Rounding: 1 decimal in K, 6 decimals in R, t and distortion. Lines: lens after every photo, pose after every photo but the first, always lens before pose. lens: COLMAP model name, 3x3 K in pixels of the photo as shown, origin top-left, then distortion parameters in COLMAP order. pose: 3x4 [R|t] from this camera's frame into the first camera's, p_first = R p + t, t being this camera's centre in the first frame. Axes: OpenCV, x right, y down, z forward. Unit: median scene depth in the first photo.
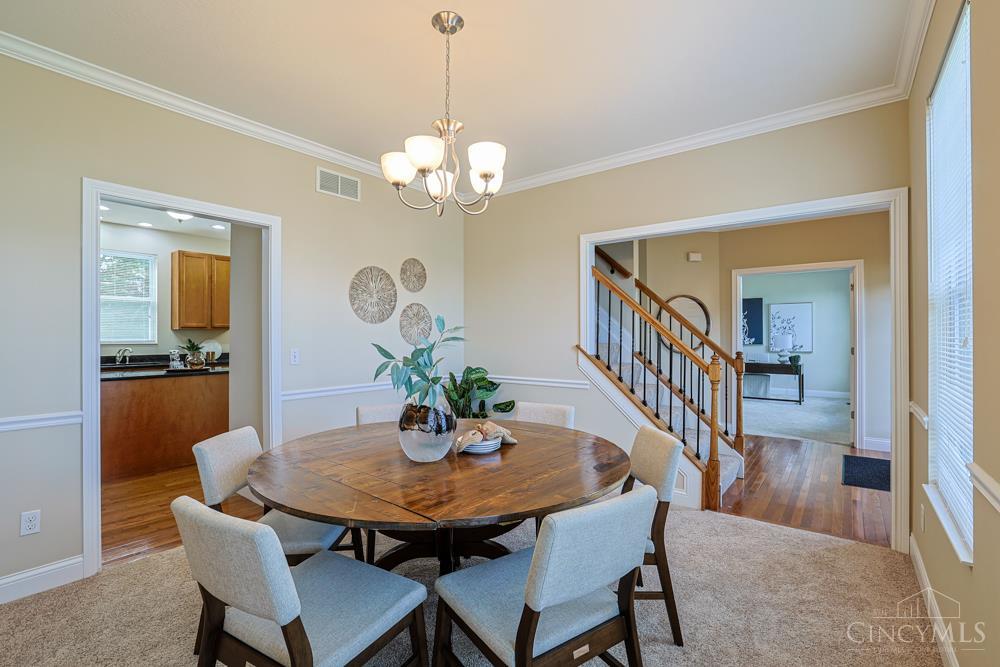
lens RADIAL K [[455.2, 0, 498.6], [0, 455.2, 334.0], [0, 0, 1]] dist [-0.033491, 0.008146]
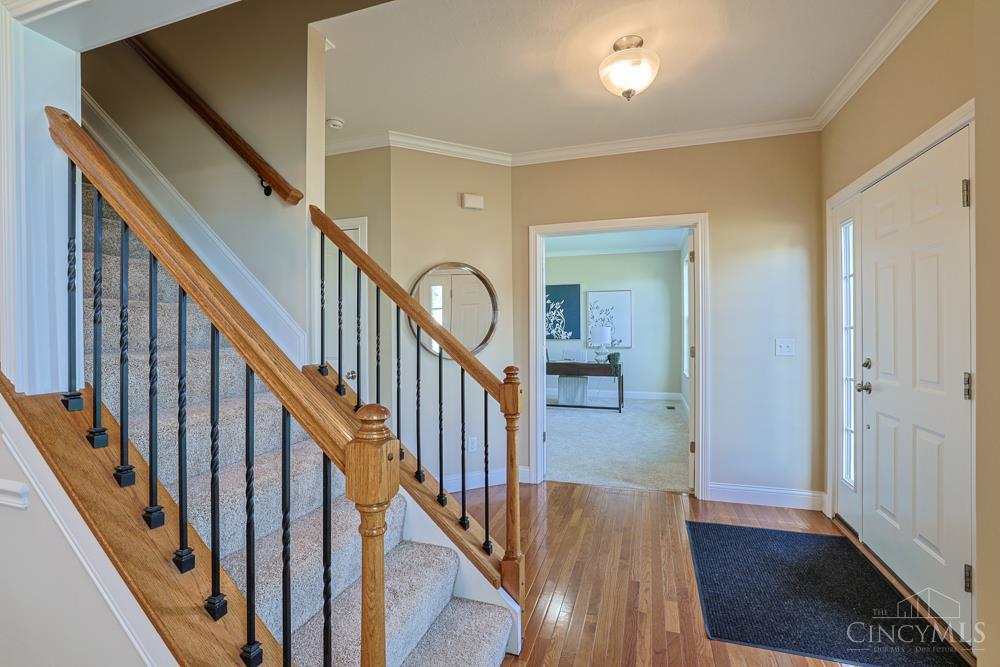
lens RADIAL K [[455.2, 0, 497.9], [0, 455.2, 333.2], [0, 0, 1]] dist [-0.033491, 0.008146]
pose [[0.943419, -0.007795, 0.331511, 0.185615], [0.003455, 0.999900, 0.013678, -0.000317], [-0.331584, -0.011759, 0.943352, 0.289673]]
